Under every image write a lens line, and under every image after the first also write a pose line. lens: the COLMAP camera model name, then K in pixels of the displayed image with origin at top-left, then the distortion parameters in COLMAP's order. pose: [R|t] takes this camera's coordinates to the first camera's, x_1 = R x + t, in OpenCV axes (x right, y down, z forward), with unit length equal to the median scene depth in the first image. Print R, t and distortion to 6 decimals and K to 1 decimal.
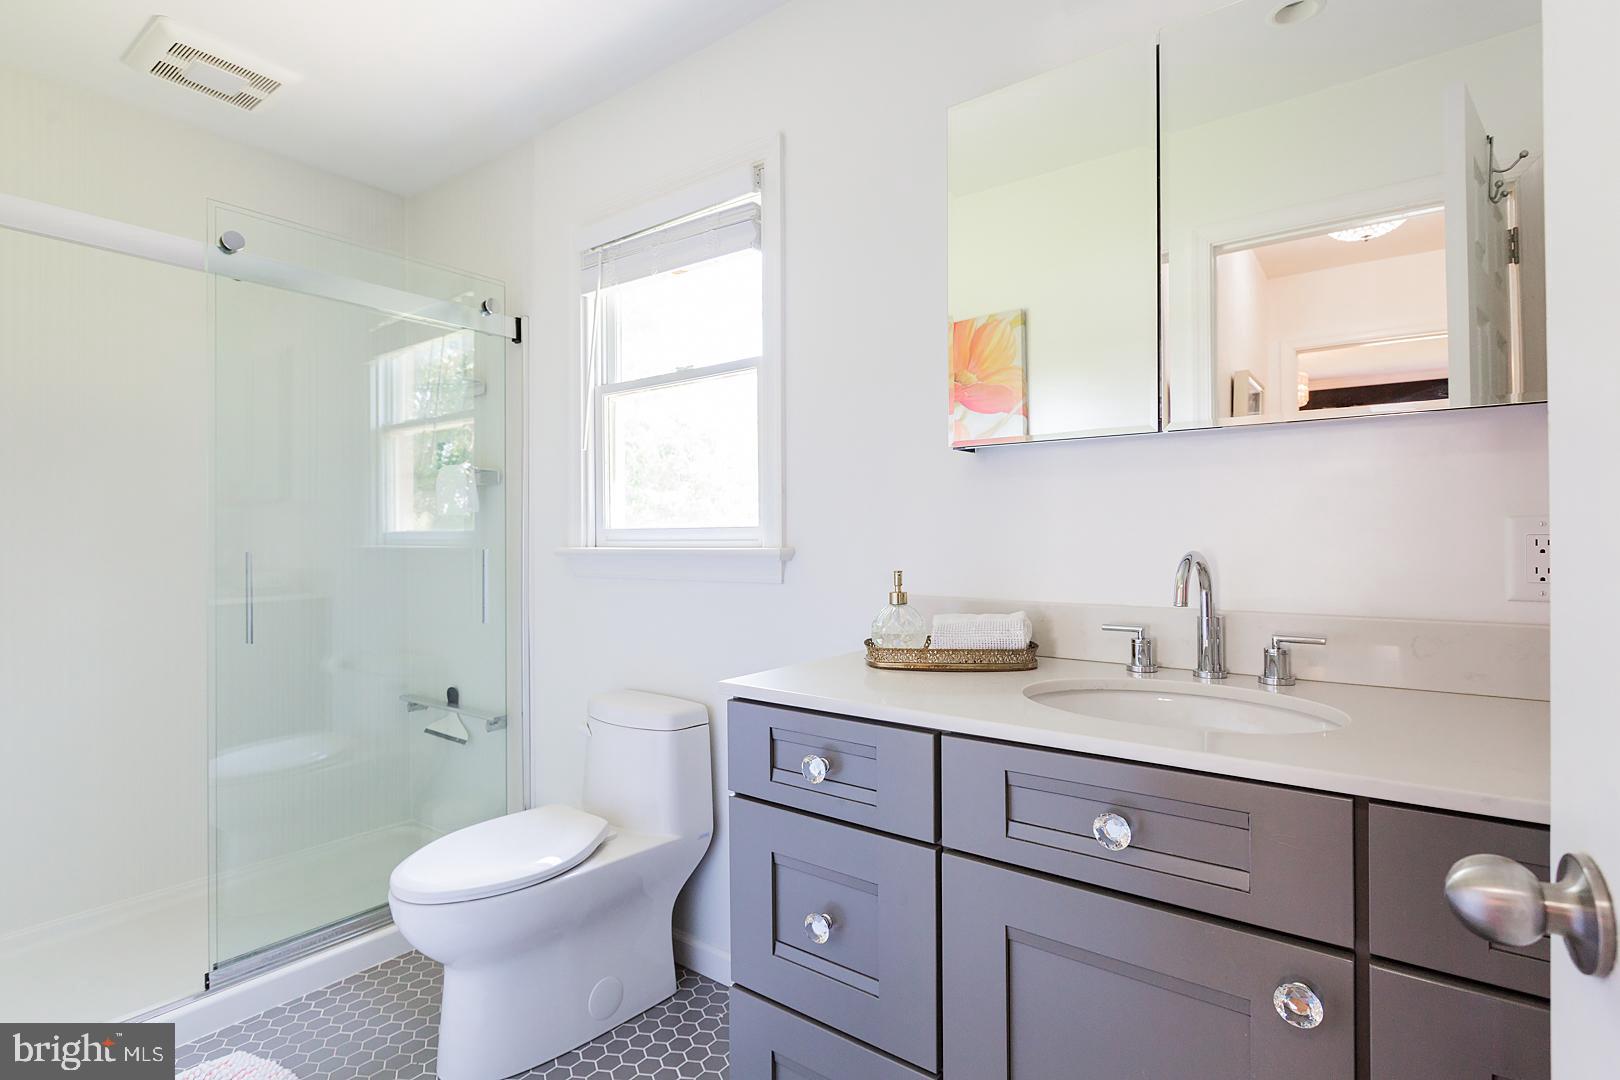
lens RADIAL K [[780.2, 0, 799.5], [0, 780.2, 537.1], [0, 0, 1]] dist [-0.001814, -0.000486]
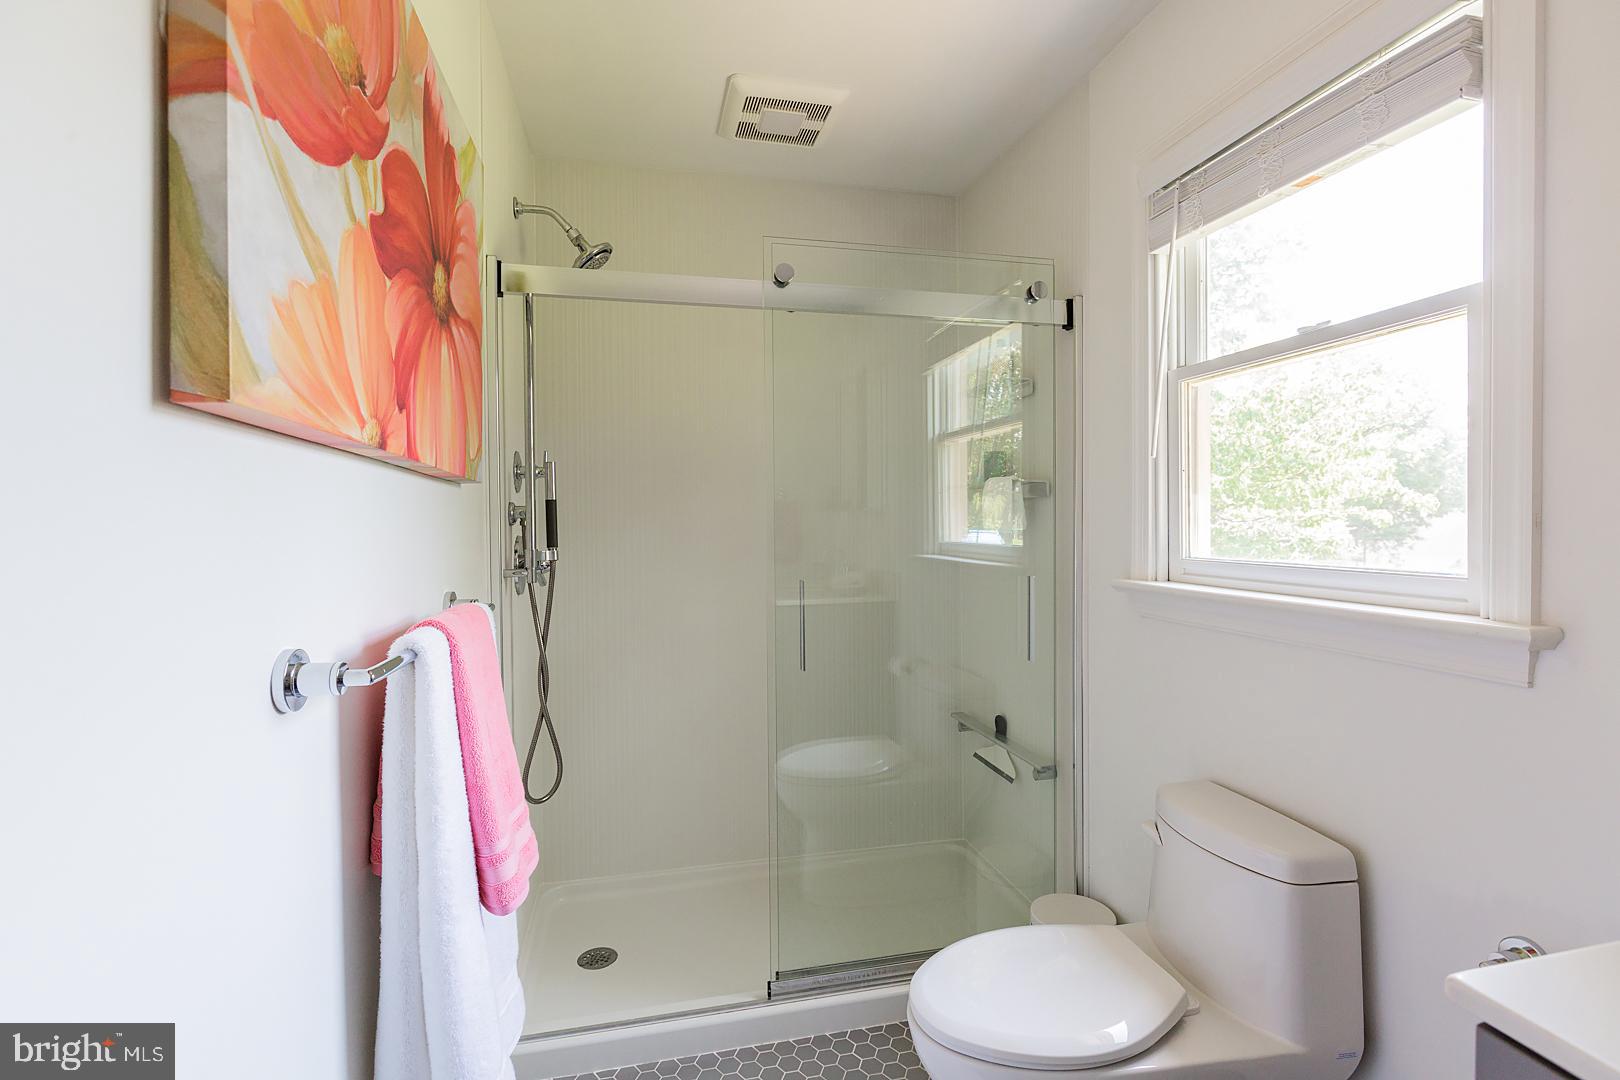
lens RADIAL K [[780.2, 0, 799.5], [0, 780.2, 537.1], [0, 0, 1]] dist [-0.001814, -0.000486]
pose [[0.768849, 0.007504, -0.639386, -0.047424], [0.003249, 0.999872, 0.015642, -0.040425], [0.639422, -0.014104, 0.768726, 0.170073]]
